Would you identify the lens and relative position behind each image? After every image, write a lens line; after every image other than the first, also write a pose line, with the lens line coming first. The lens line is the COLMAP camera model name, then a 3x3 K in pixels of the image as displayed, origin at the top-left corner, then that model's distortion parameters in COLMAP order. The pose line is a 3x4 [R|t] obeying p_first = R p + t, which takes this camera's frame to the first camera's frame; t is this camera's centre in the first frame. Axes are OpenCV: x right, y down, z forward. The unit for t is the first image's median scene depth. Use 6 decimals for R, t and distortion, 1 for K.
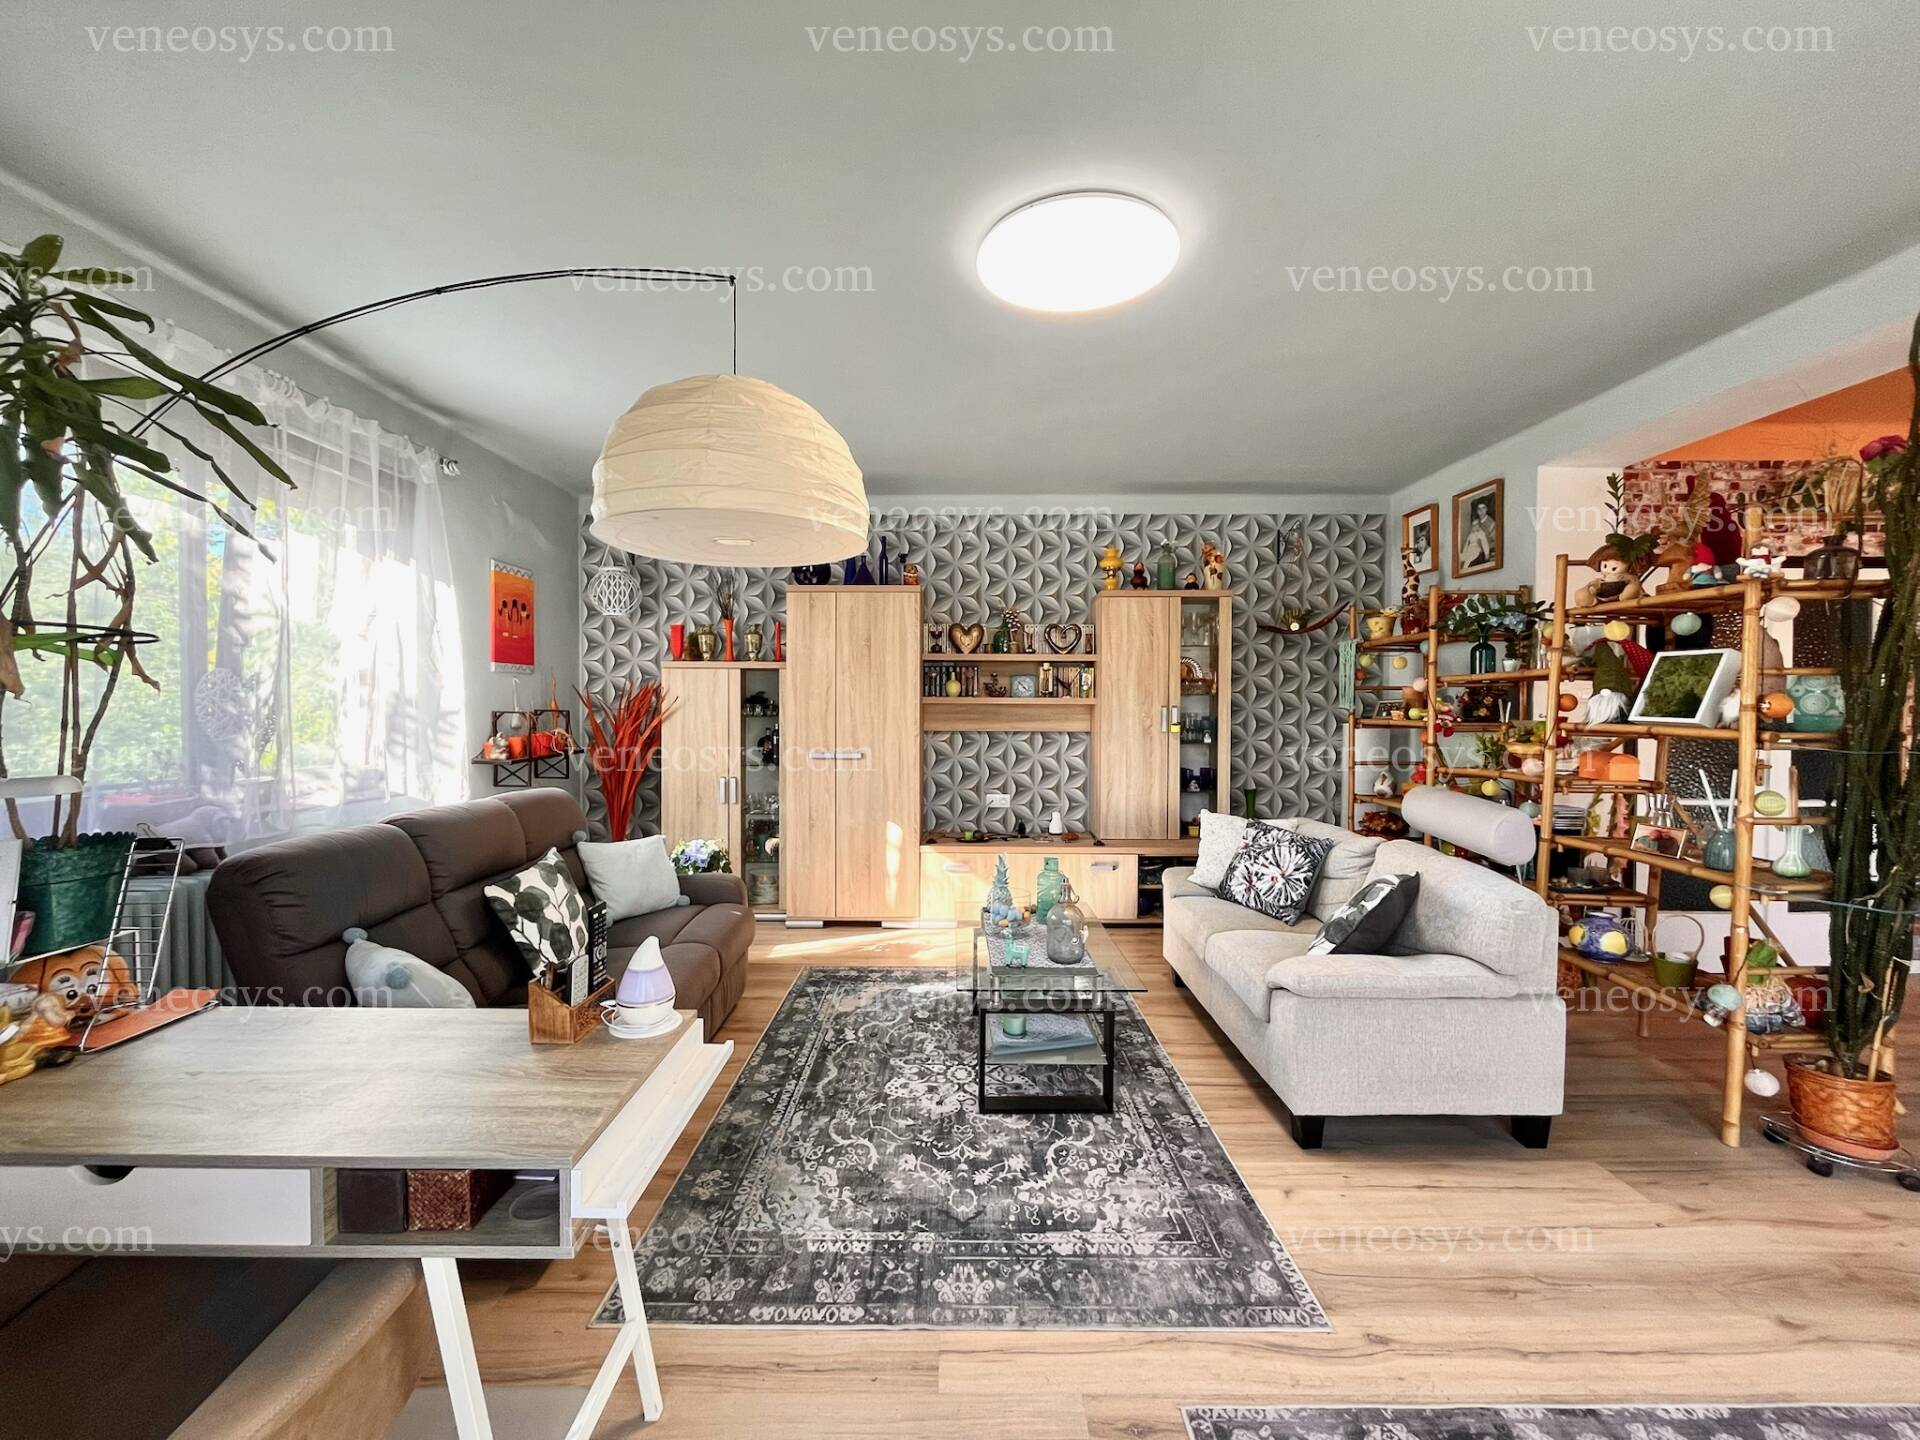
lens RADIAL K [[777.1, 0, 960.4], [0, 777.1, 715.2], [0, 0, 1]] dist [0.000868, -0.000373]
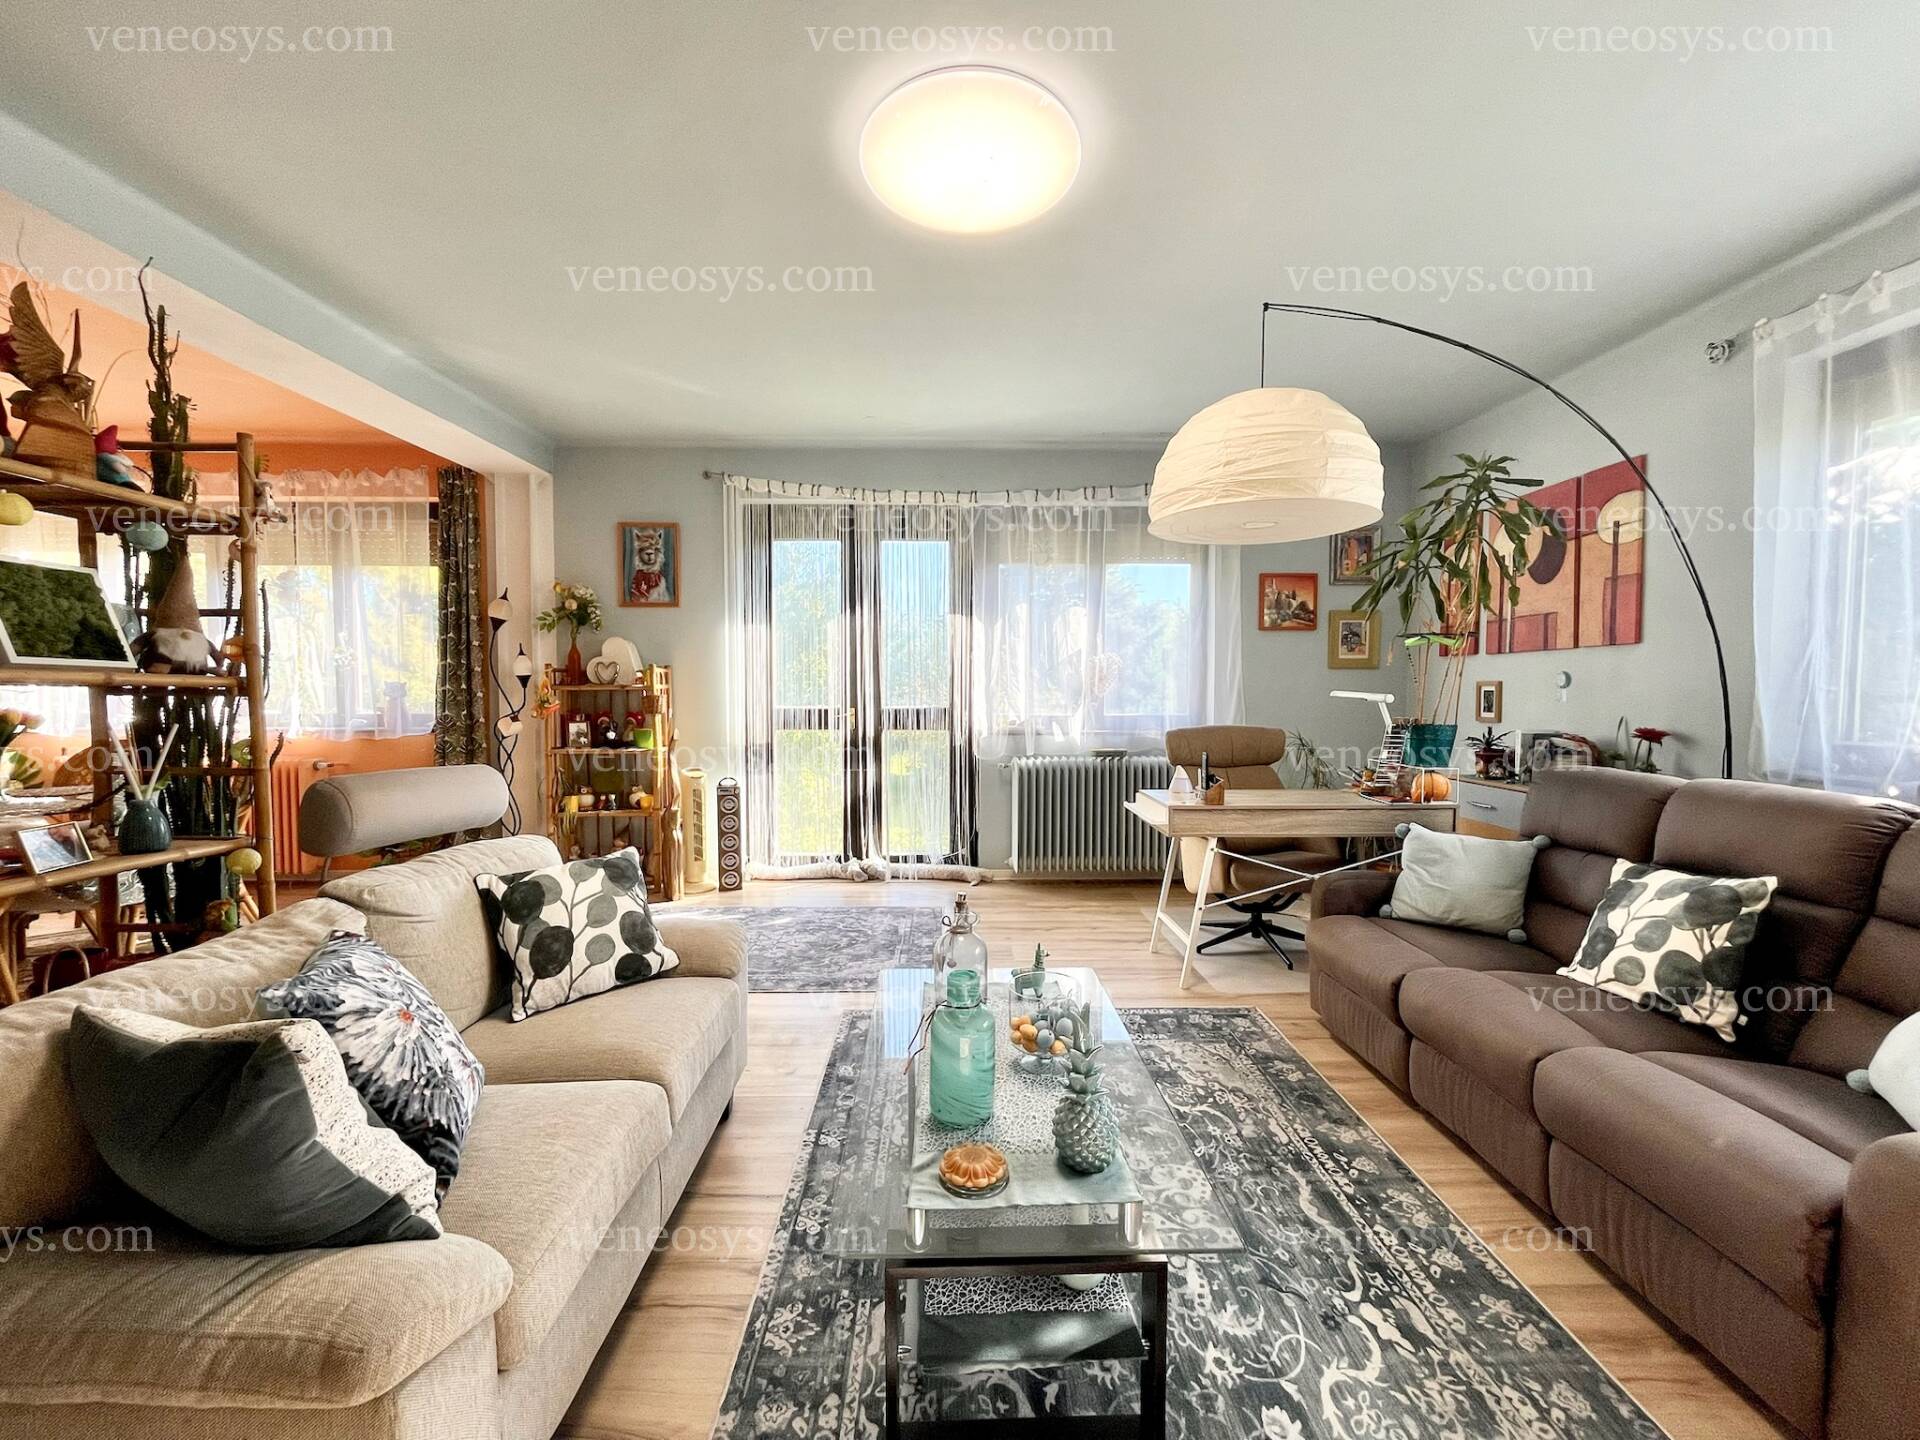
lens RADIAL K [[777.1, 0, 962.9], [0, 777.1, 721.9], [0, 0, 1]] dist [0.000868, -0.000373]
pose [[-0.999827, -0.005126, -0.017897, 0.141707], [-0.006153, 0.998310, 0.057785, 0.014040], [0.017570, 0.057885, -0.998169, 1.624606]]
